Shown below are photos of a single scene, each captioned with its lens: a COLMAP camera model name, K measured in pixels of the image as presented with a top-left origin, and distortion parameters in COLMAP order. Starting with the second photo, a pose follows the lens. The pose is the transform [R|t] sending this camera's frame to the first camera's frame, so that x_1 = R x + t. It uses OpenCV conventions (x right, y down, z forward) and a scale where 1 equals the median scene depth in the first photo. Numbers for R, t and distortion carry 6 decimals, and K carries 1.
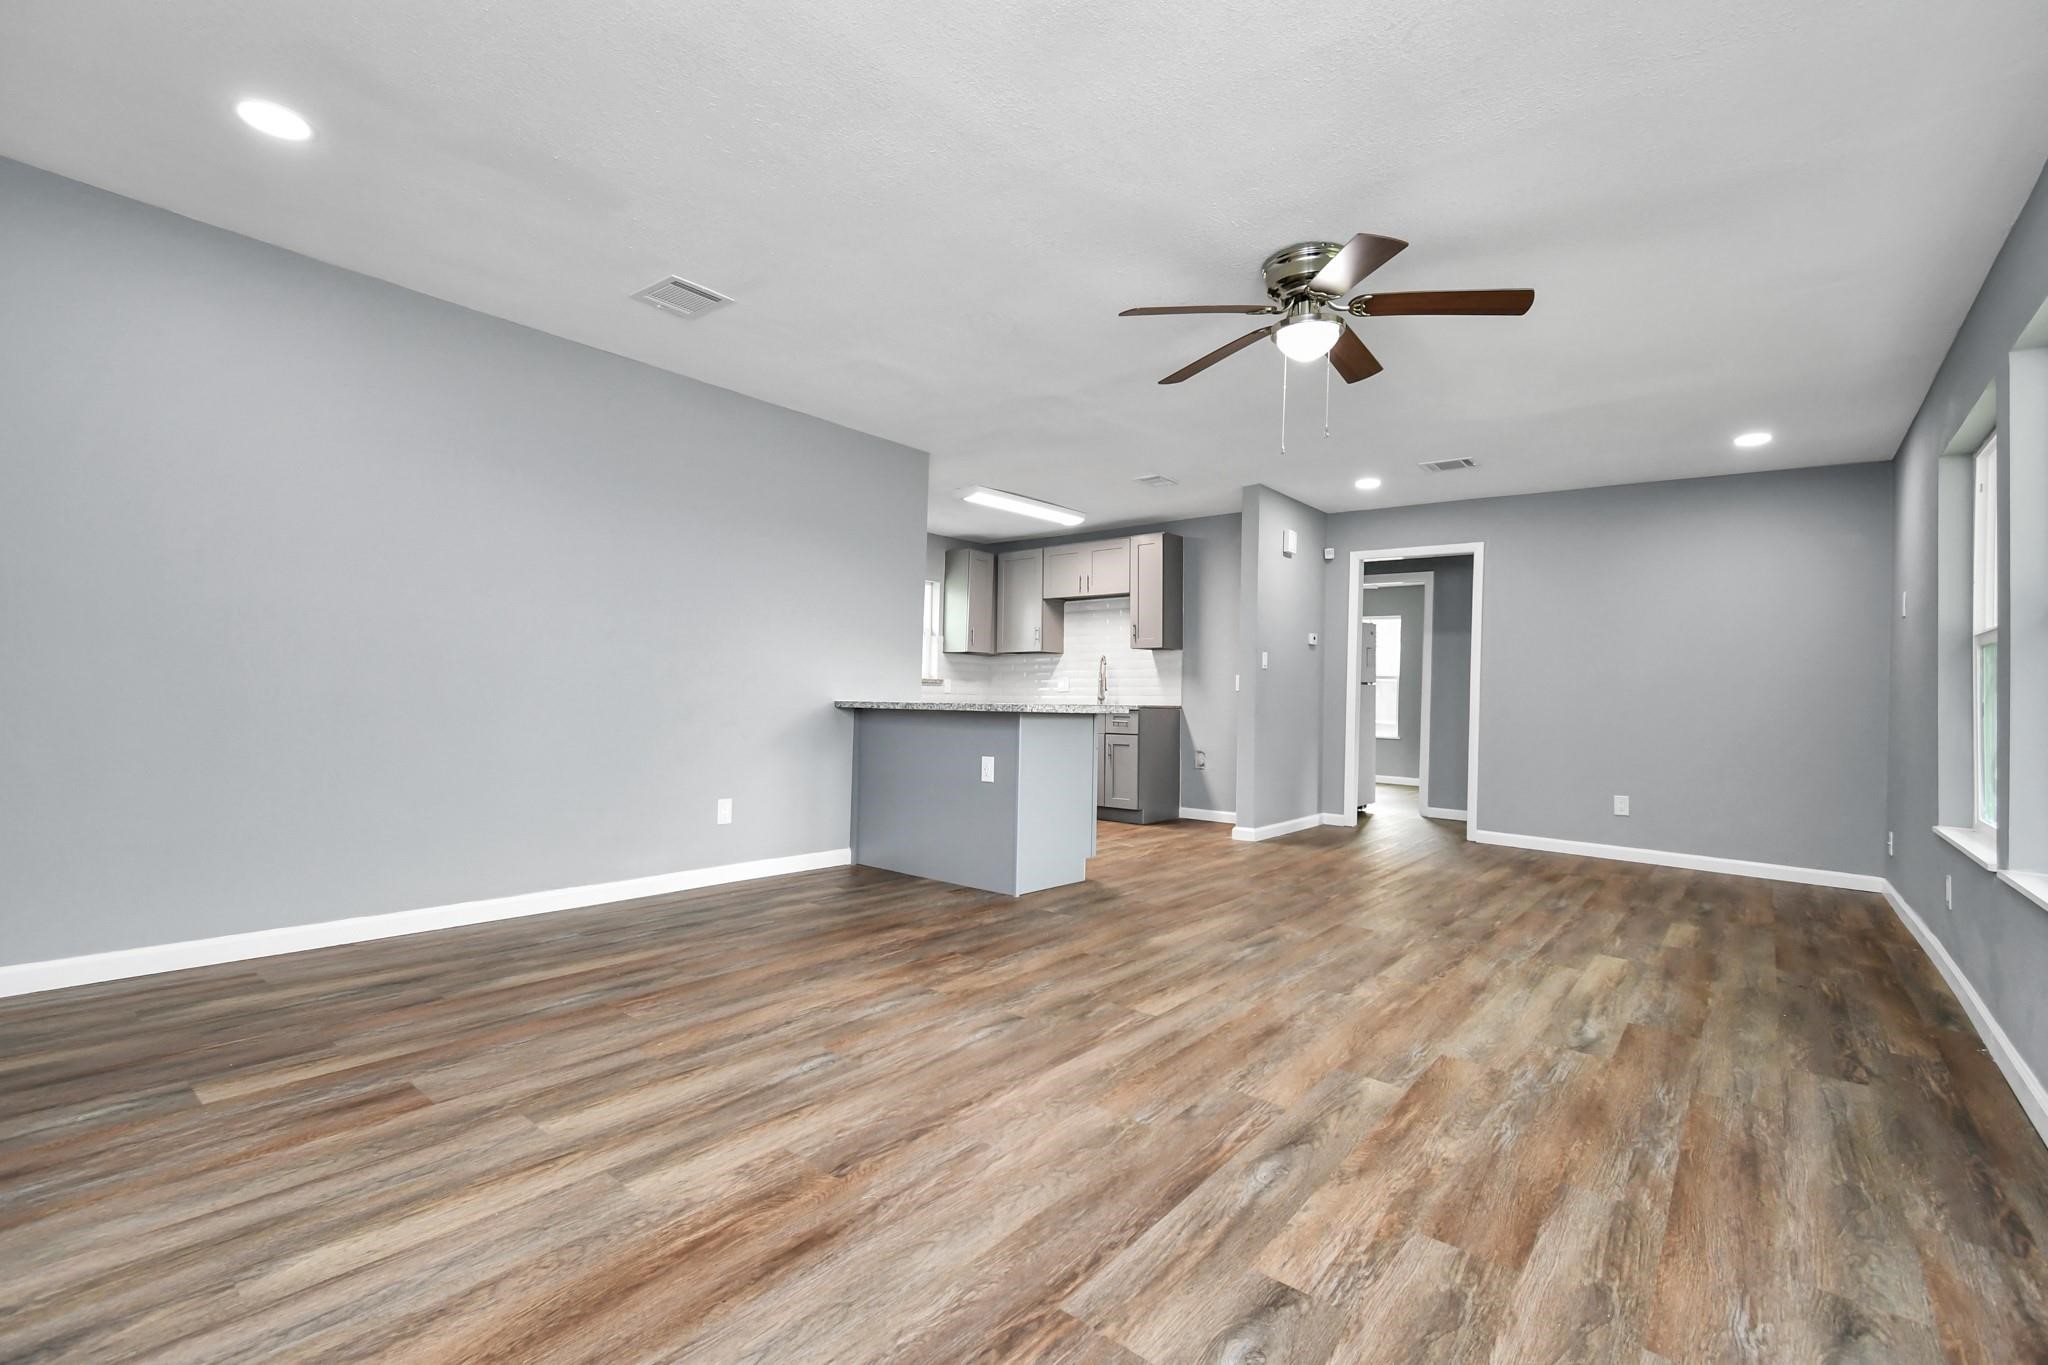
lens RADIAL K [[893.6, 0, 1024.0], [0, 893.6, 682.5], [0, 0, 1]] dist [-0.000146, -0.000382]
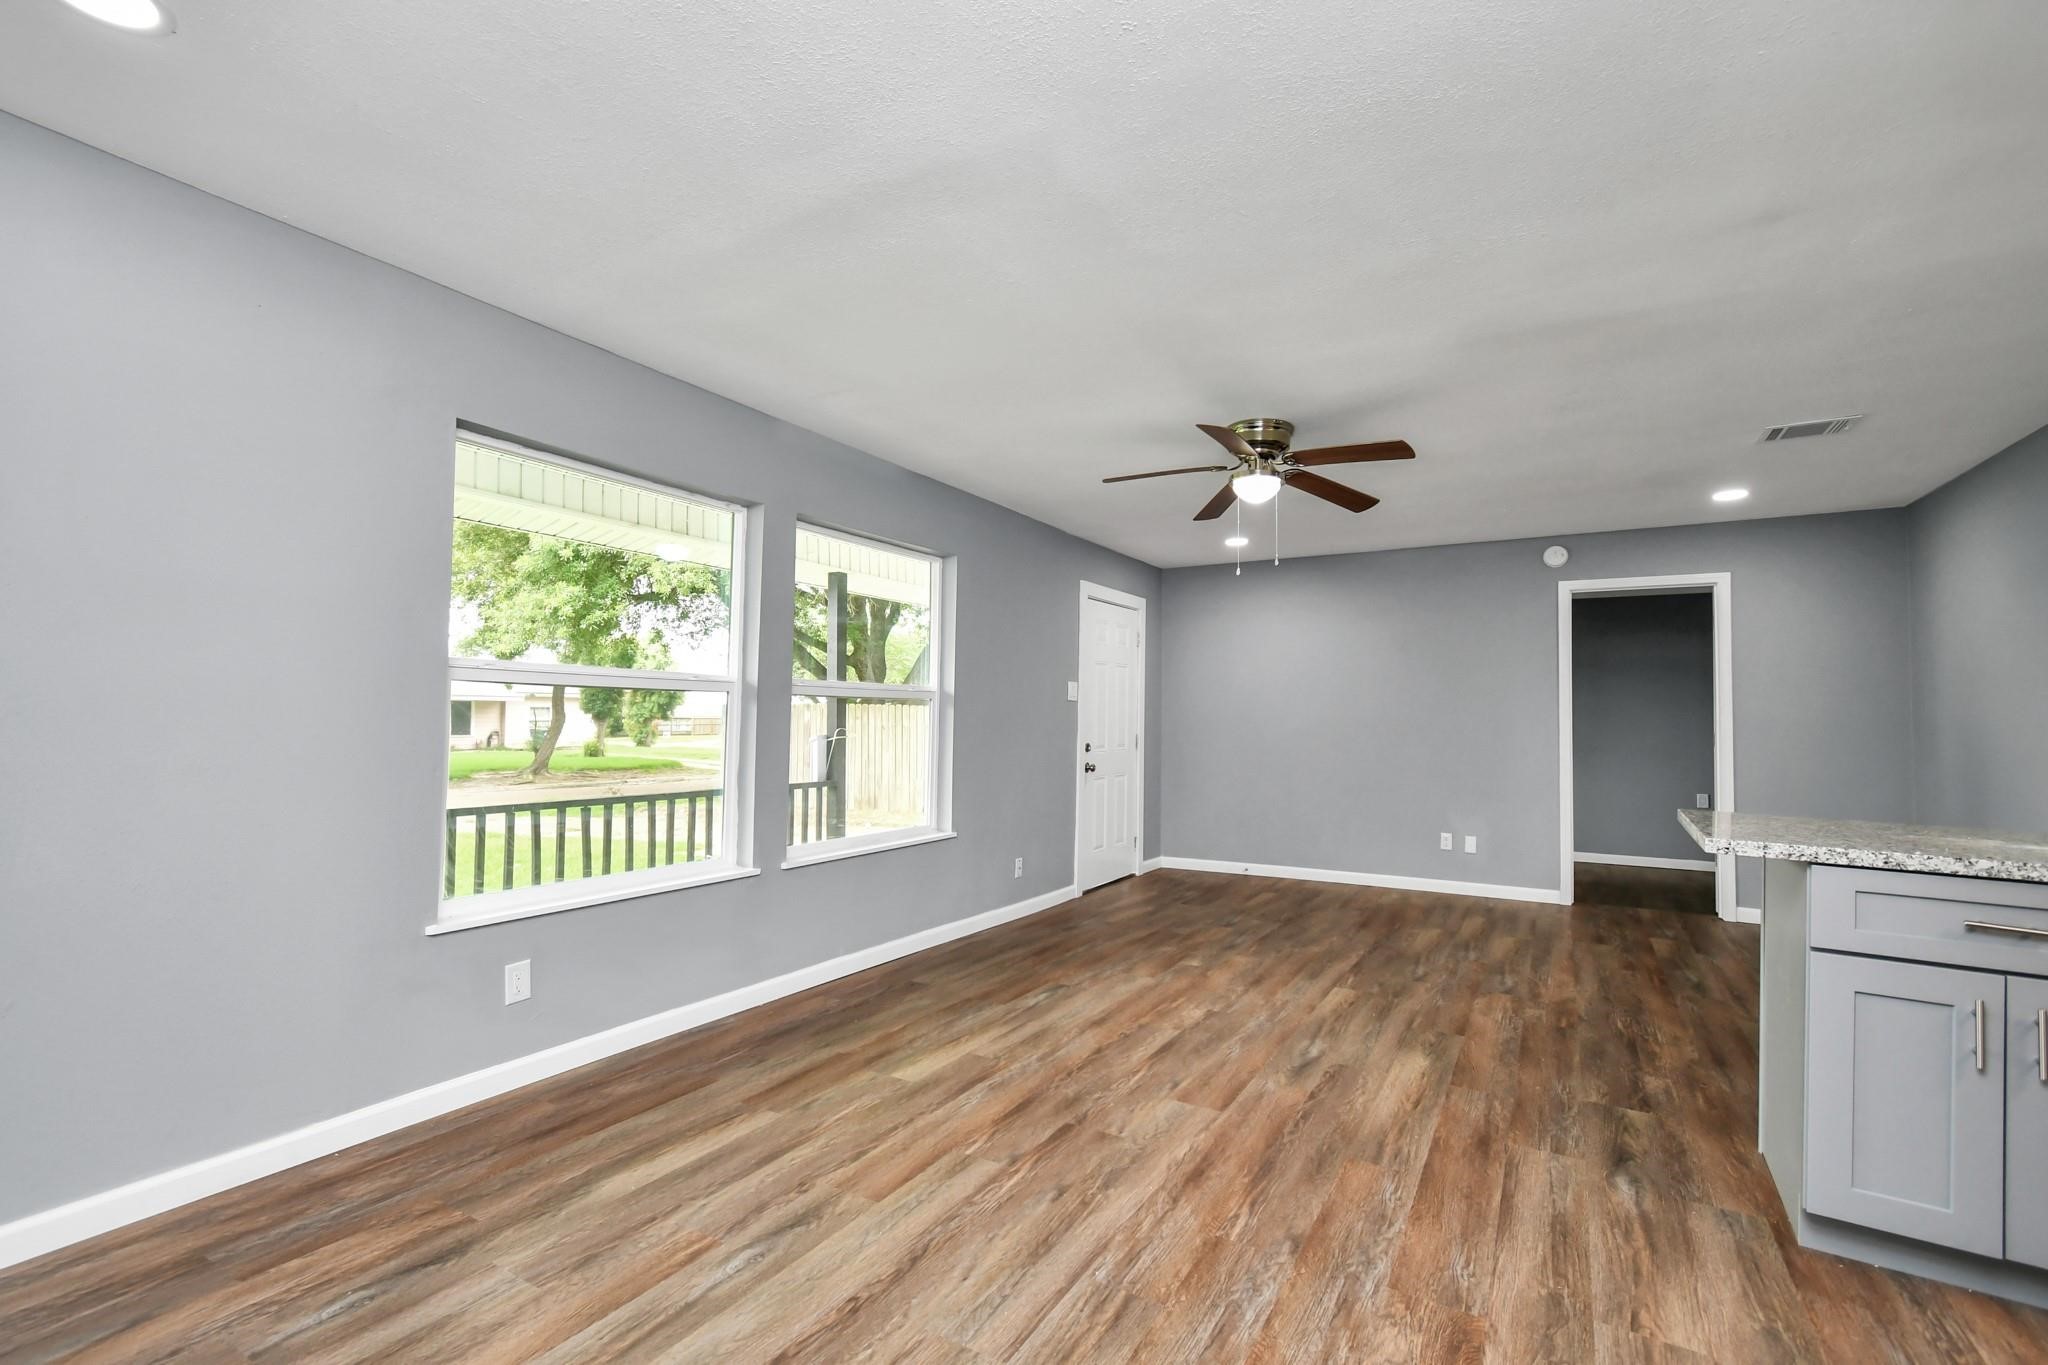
lens RADIAL K [[907.2, 0, 1028.6], [0, 907.2, 708.2], [0, 0, 1]] dist [0.001265, -0.000399]
pose [[-0.986674, -0.043070, -0.156908, 0.848363], [-0.039167, 0.998843, -0.027887, -0.017601], [0.157927, -0.021370, -0.987219, 2.276073]]
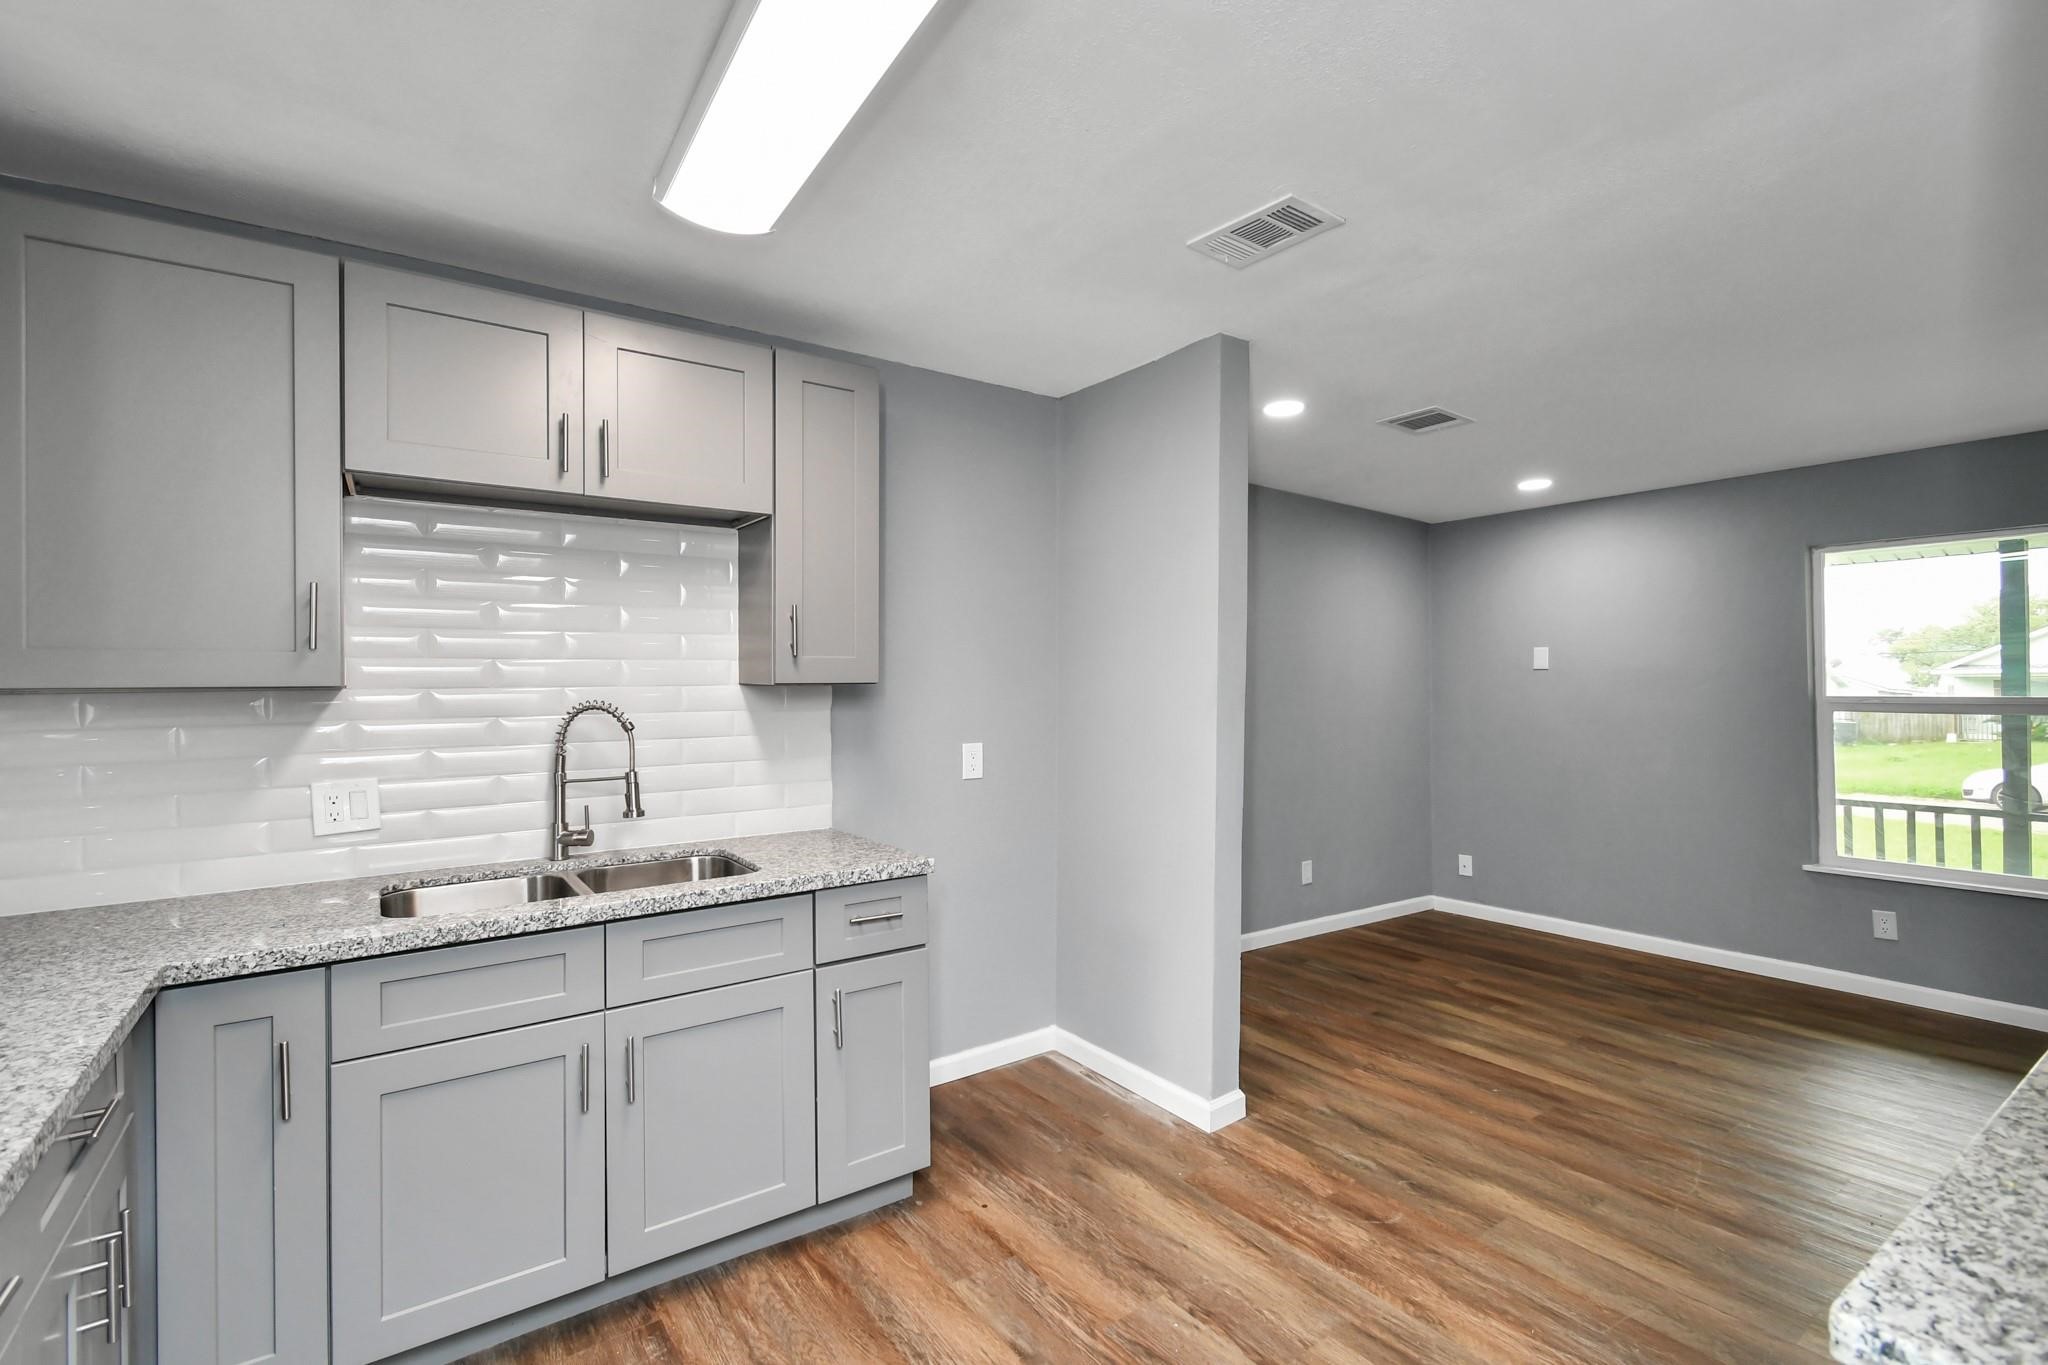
lens RADIAL K [[903.9, 0, 1010.4], [0, 903.9, 681.9], [0, 0, 1]] dist [0.013068, -0.008473]
pose [[0.266746, -0.014623, 0.963656, -0.481567], [-0.002913, 0.999868, 0.015979, -0.116437], [-0.963763, -0.007069, 0.266668, 2.125953]]
